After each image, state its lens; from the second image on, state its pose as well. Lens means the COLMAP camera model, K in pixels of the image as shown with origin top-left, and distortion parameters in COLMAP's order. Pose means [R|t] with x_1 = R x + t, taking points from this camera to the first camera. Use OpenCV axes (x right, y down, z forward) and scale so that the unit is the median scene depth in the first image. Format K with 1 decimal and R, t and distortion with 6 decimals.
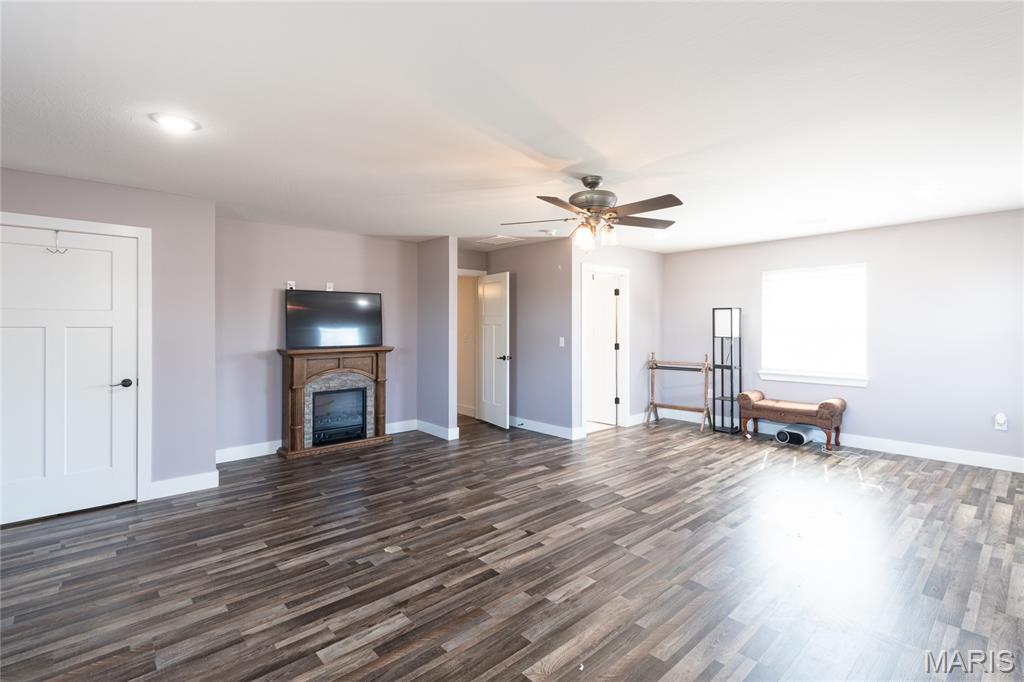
lens RADIAL K [[478.7, 0, 528.5], [0, 478.7, 323.7], [0, 0, 1]] dist [0.001682, 0.001227]
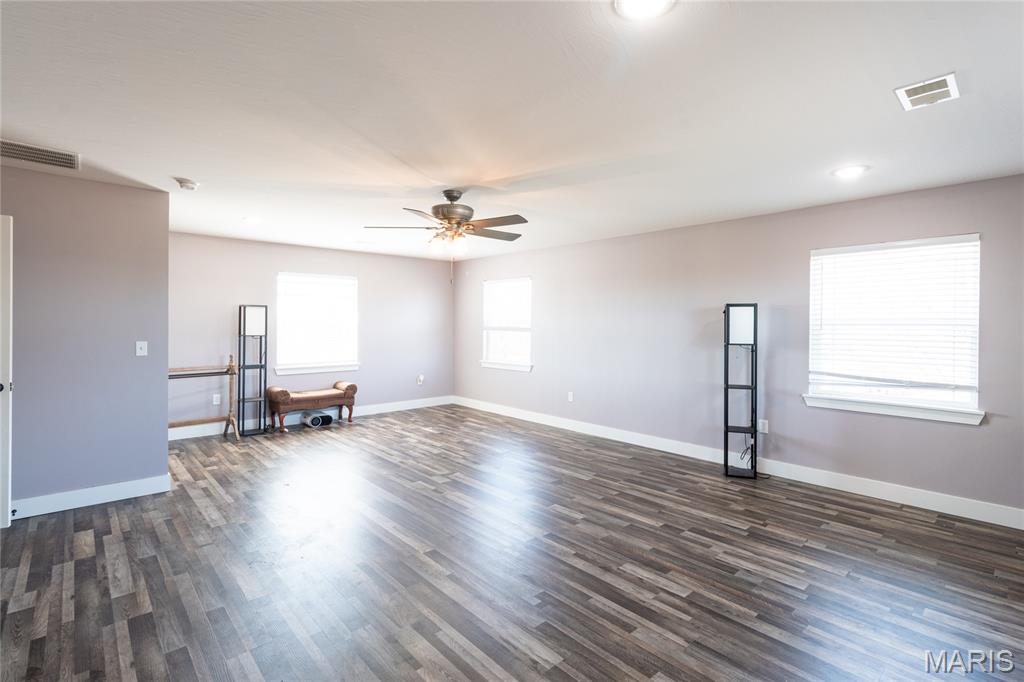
lens RADIAL K [[478.7, 0, 517.1], [0, 478.7, 322.2], [0, 0, 1]] dist [0.001682, 0.001227]
pose [[0.018815, 0.004560, 0.999813, -0.935357], [-0.008338, 0.999956, -0.004403, 0.001734], [-0.999788, -0.008253, 0.018852, 0.791445]]
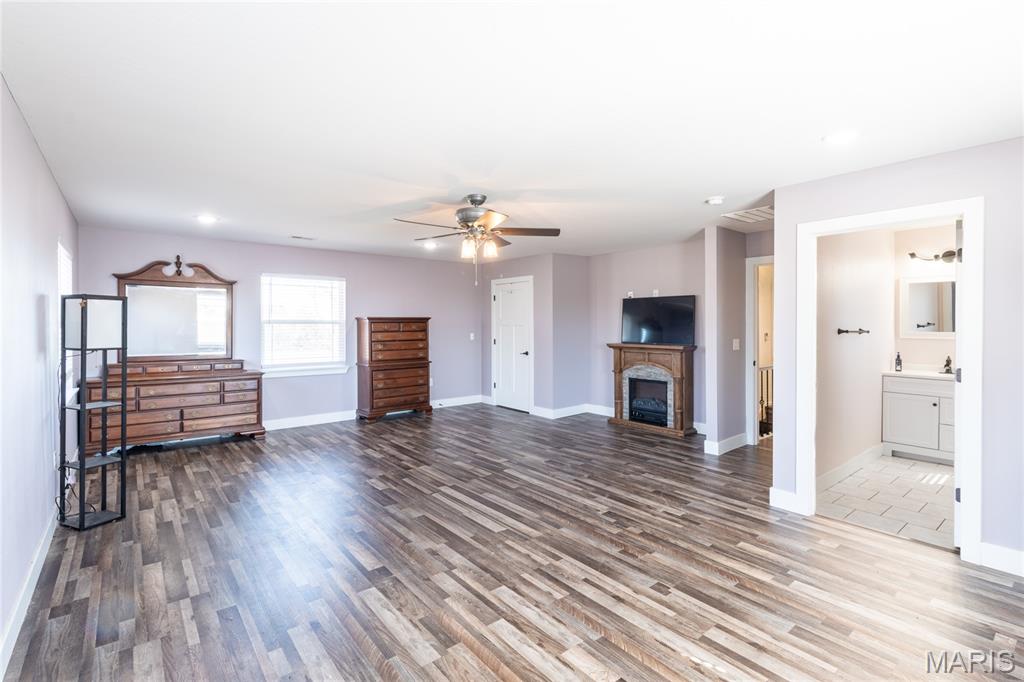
lens RADIAL K [[478.7, 0, 524.9], [0, 478.7, 324.6], [0, 0, 1]] dist [0.001682, 0.001227]
pose [[-0.059012, 0.001702, -0.998256, 1.208435], [0.000451, 0.999998, 0.001678, -0.002016], [0.998257, -0.000351, -0.059013, 1.132869]]
